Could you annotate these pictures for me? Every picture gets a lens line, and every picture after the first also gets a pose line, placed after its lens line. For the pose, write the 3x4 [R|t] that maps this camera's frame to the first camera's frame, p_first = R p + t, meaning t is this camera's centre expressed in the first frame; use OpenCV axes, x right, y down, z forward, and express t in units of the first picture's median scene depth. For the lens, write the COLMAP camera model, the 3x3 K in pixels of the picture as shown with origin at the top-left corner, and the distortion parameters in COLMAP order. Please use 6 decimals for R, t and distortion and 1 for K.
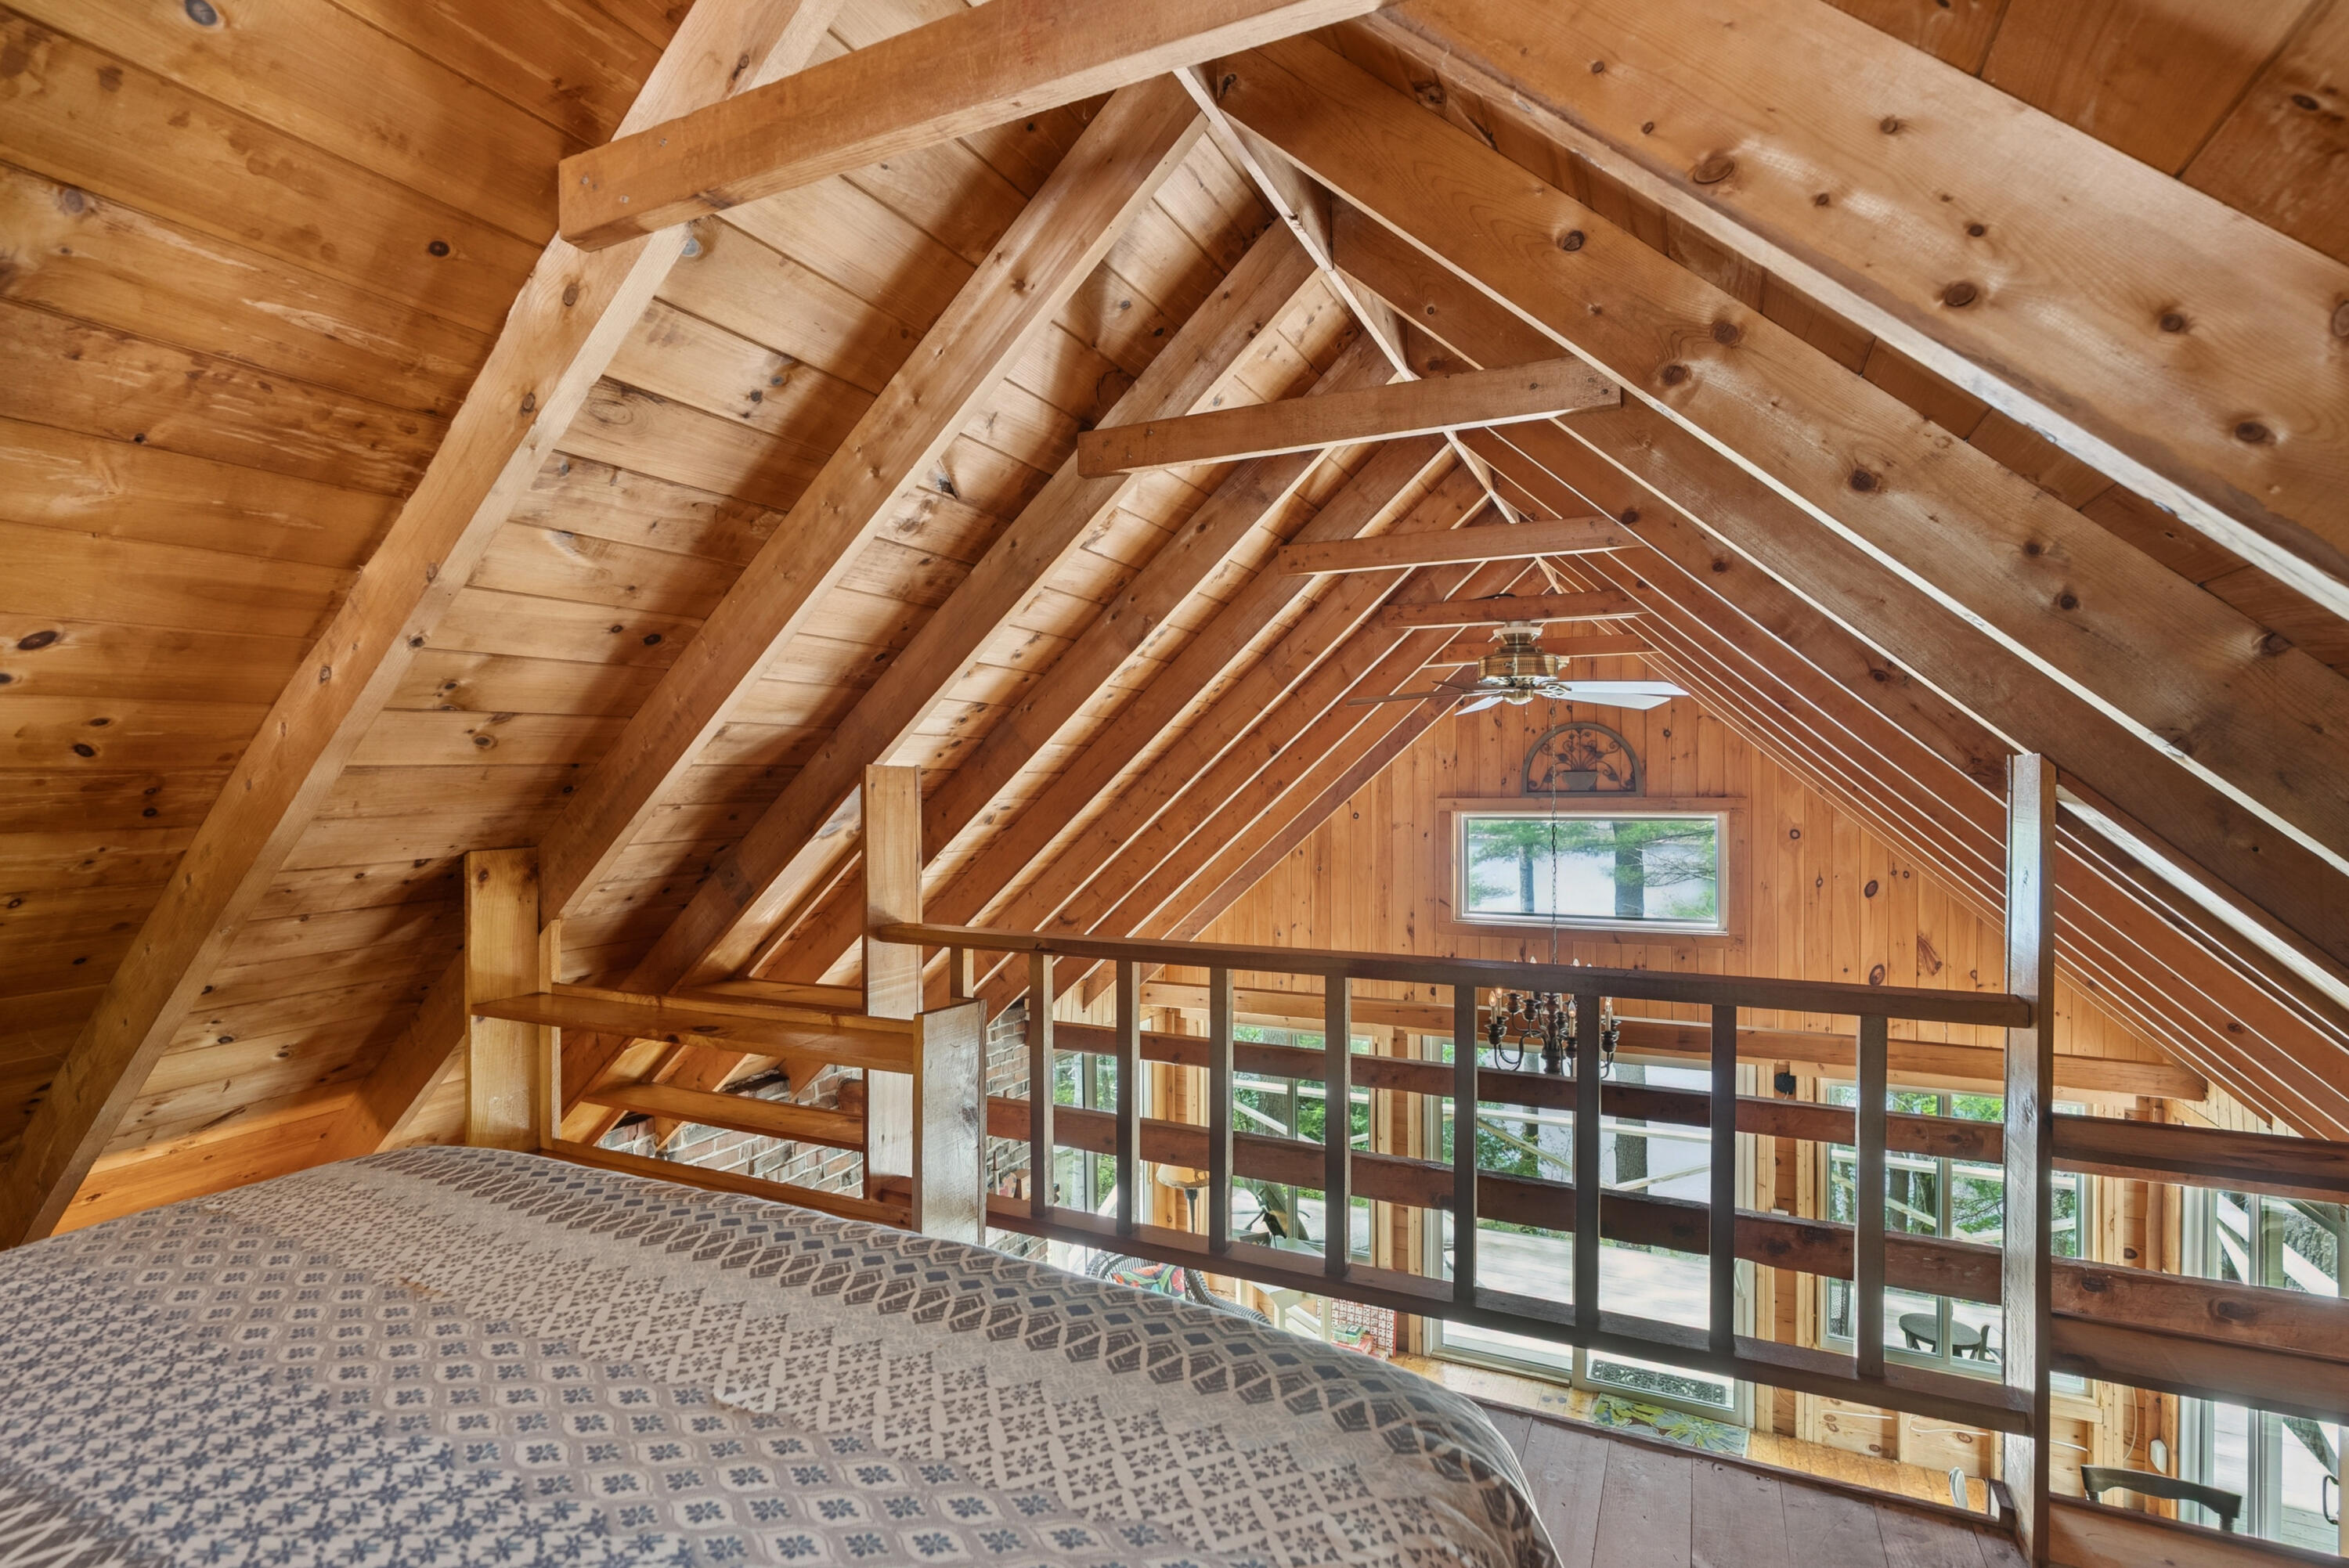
lens RADIAL K [[1074.2, 0, 1174.8], [0, 1074.2, 785.0], [0, 0, 1]] dist [-0.006431, 0.000791]
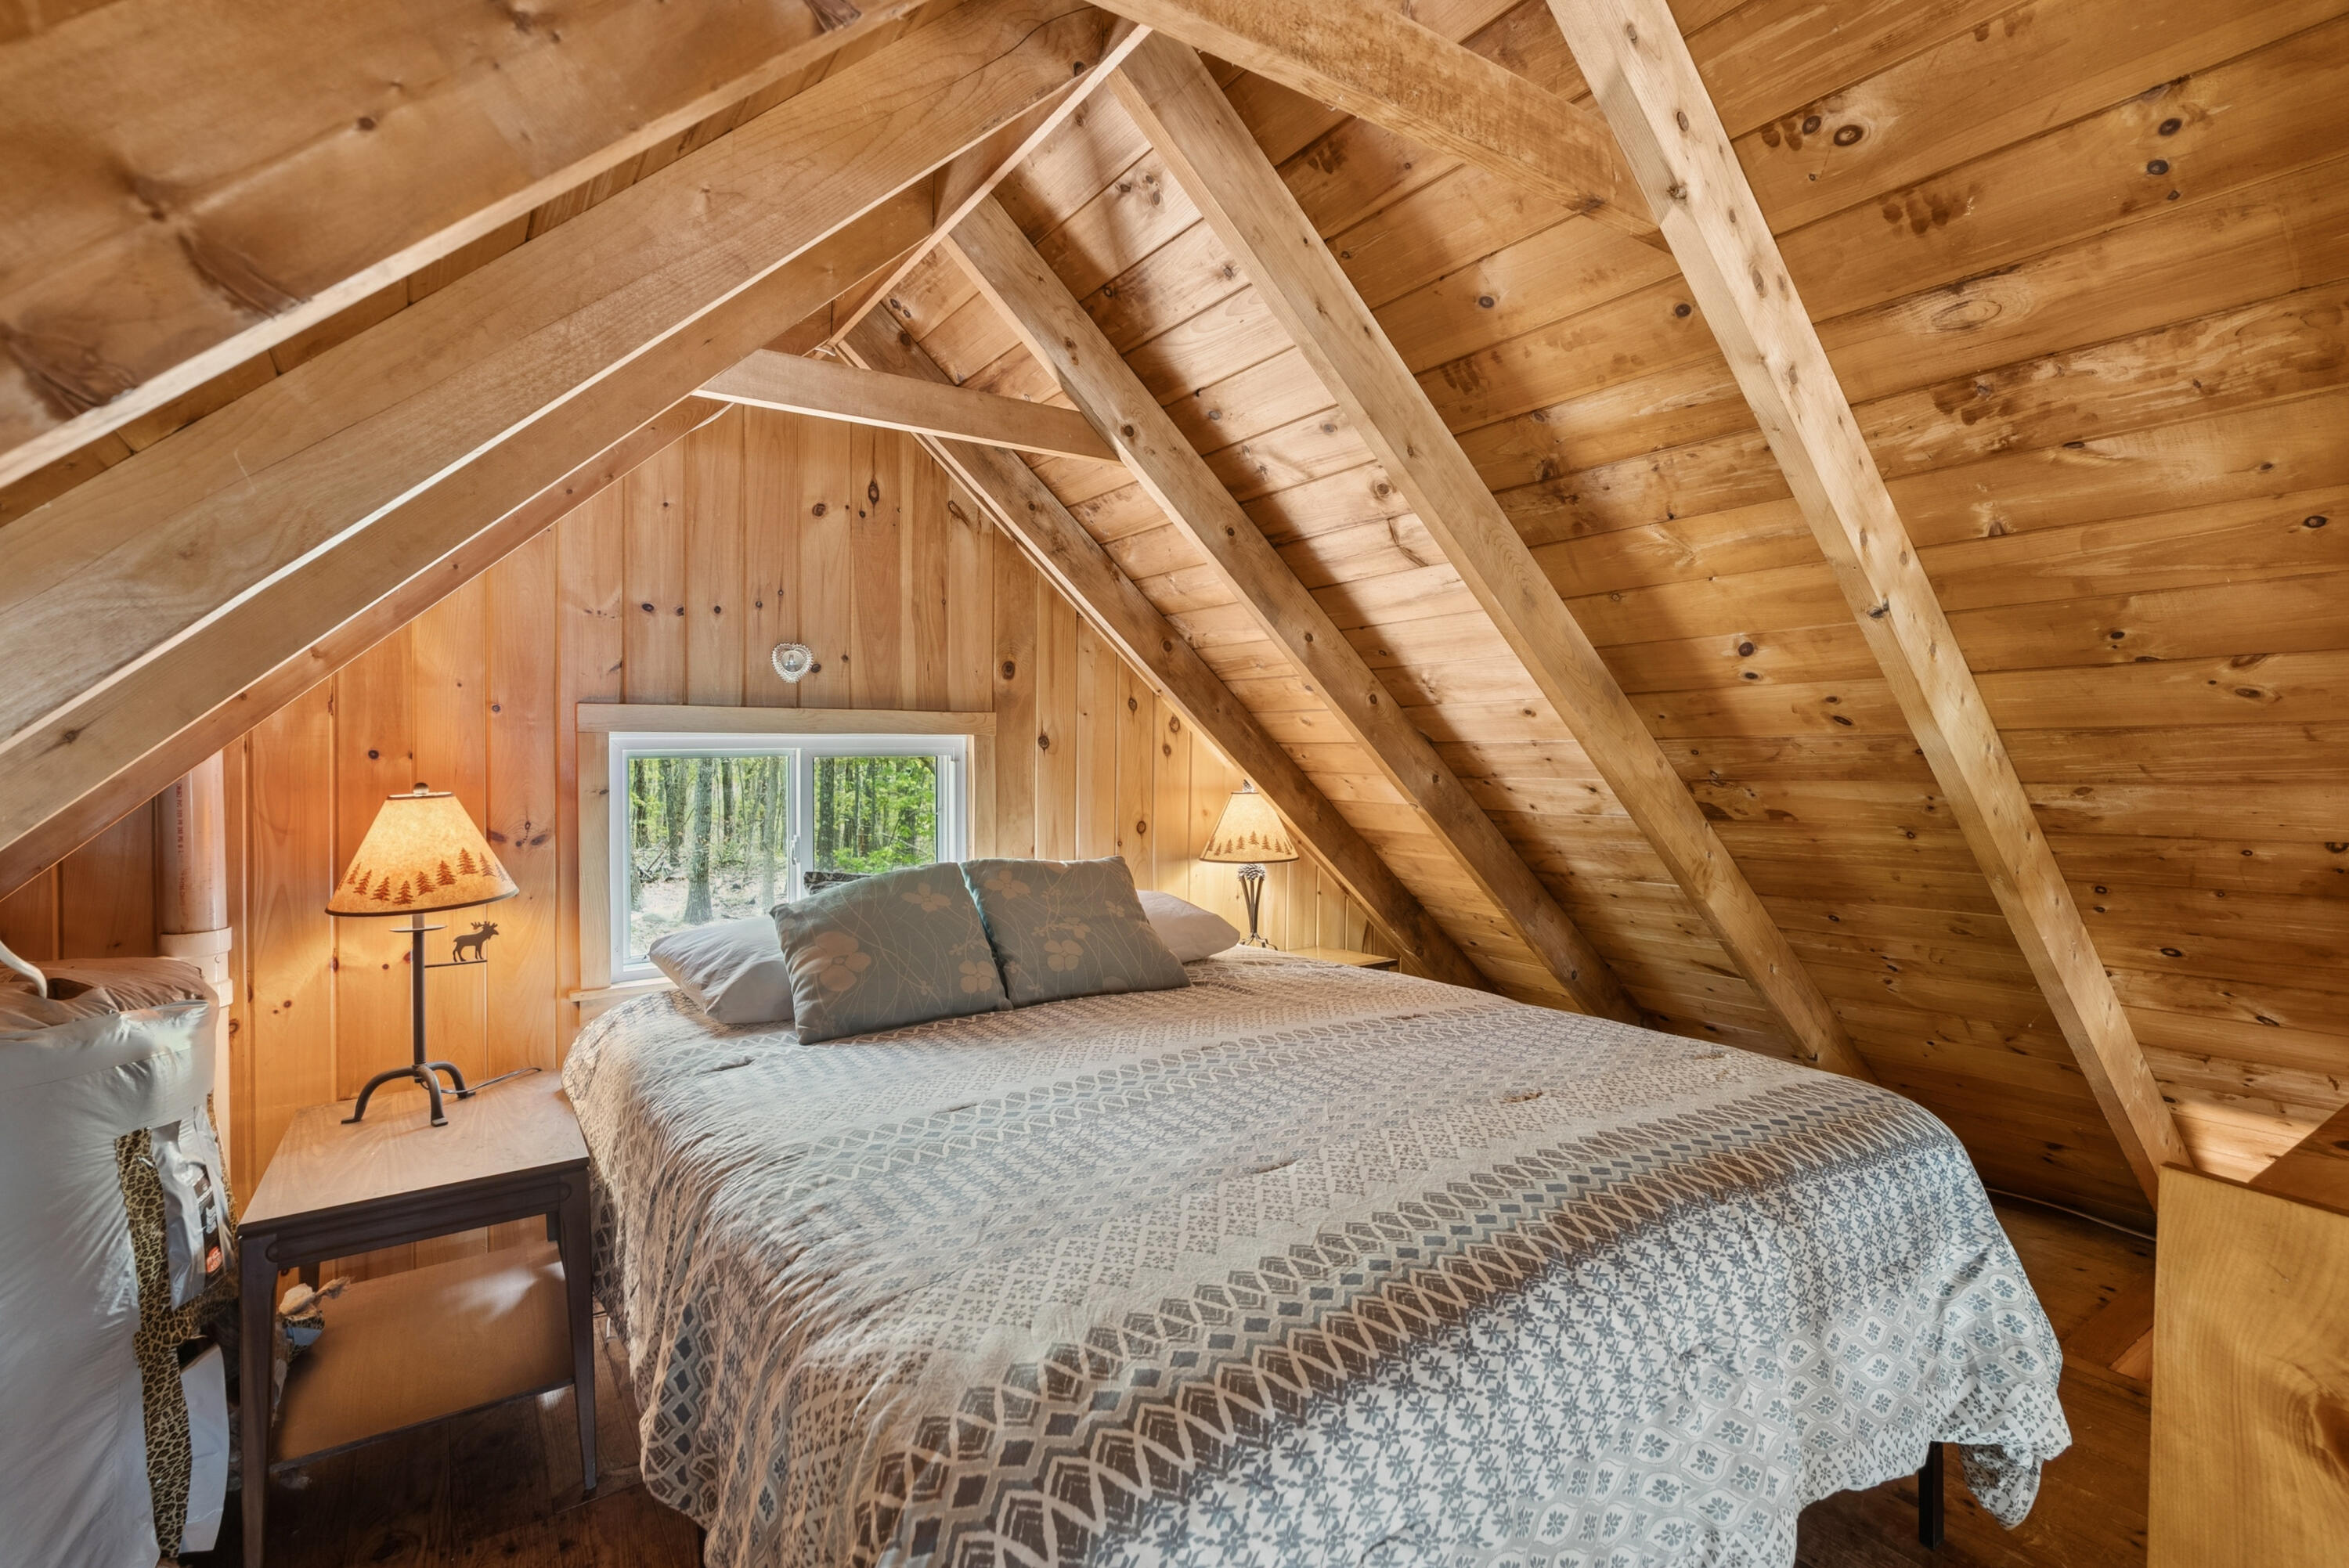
lens RADIAL K [[1074.2, 0, 1174.2], [0, 1074.2, 772.7], [0, 0, 1]] dist [-0.006431, 0.000791]
pose [[-0.492140, 0.015735, -0.870374, 0.224695], [-0.003198, 0.999797, 0.019883, 0.003581], [0.870510, 0.012569, -0.491989, 0.385126]]
